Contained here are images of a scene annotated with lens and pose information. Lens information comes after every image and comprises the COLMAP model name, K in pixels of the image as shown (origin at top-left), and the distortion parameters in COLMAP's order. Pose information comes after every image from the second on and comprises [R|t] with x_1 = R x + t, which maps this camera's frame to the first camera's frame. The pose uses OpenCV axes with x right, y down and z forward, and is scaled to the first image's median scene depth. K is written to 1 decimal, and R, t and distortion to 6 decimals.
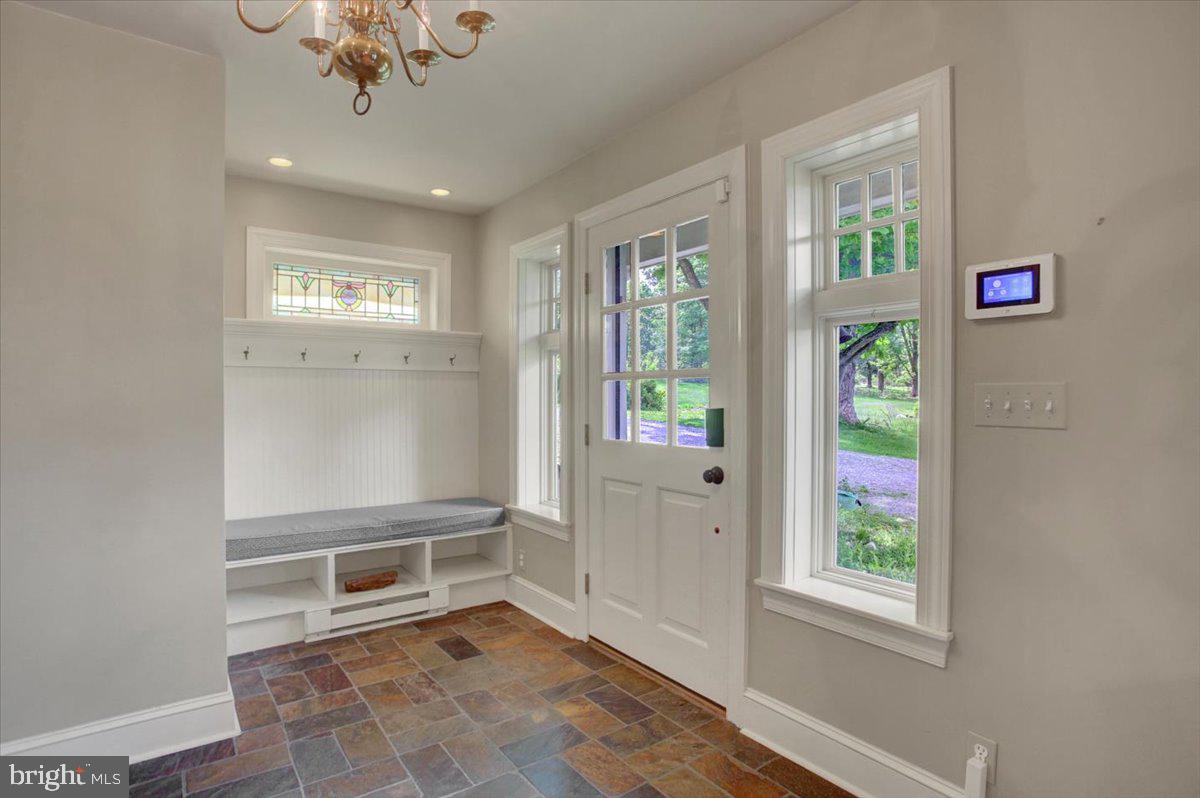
lens RADIAL K [[574.0, 0, 560.3], [0, 574.0, 400.1], [0, 0, 1]] dist [-0.090912, 0.049244]
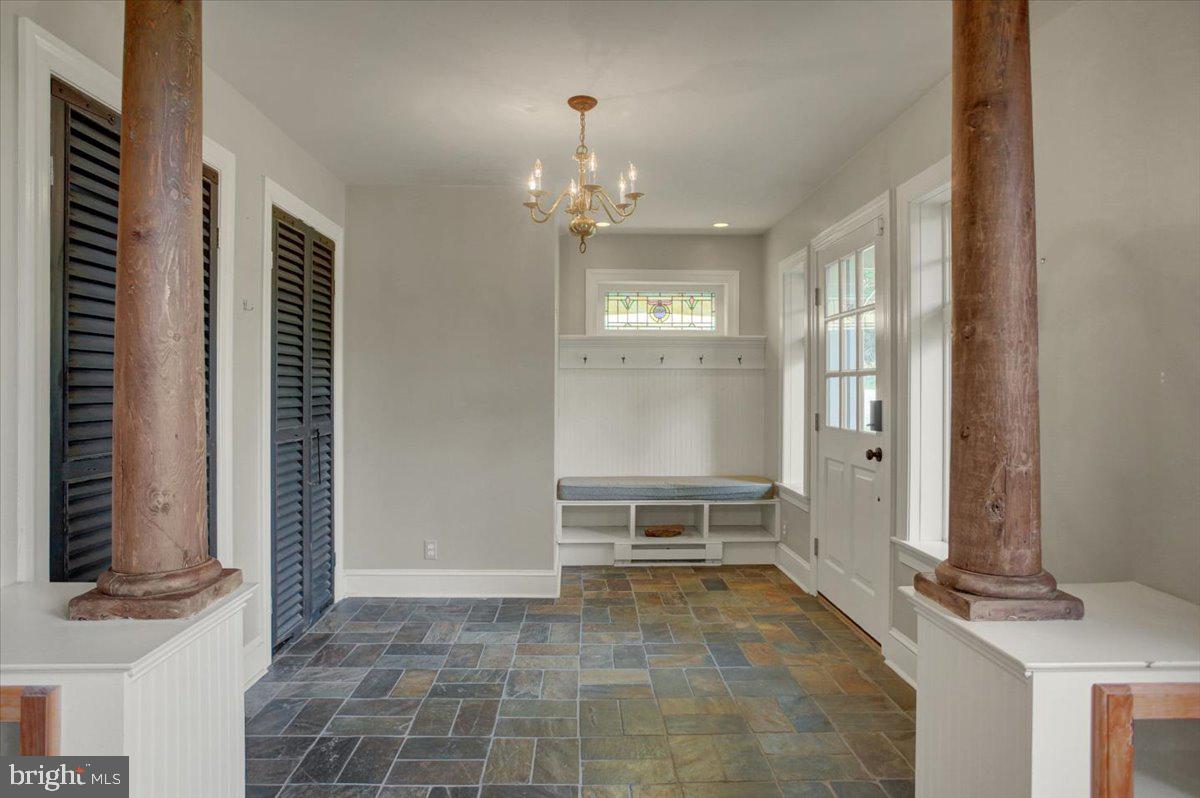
lens RADIAL K [[621.4, 0, 578.4], [0, 621.4, 378.2], [0, 0, 1]] dist [-0.097571, 0.040589]
pose [[0.824256, -0.007859, -0.566162, 0.337682], [-0.005480, 0.999746, -0.021855, -0.001441], [0.566190, 0.021116, 0.824004, -0.322945]]
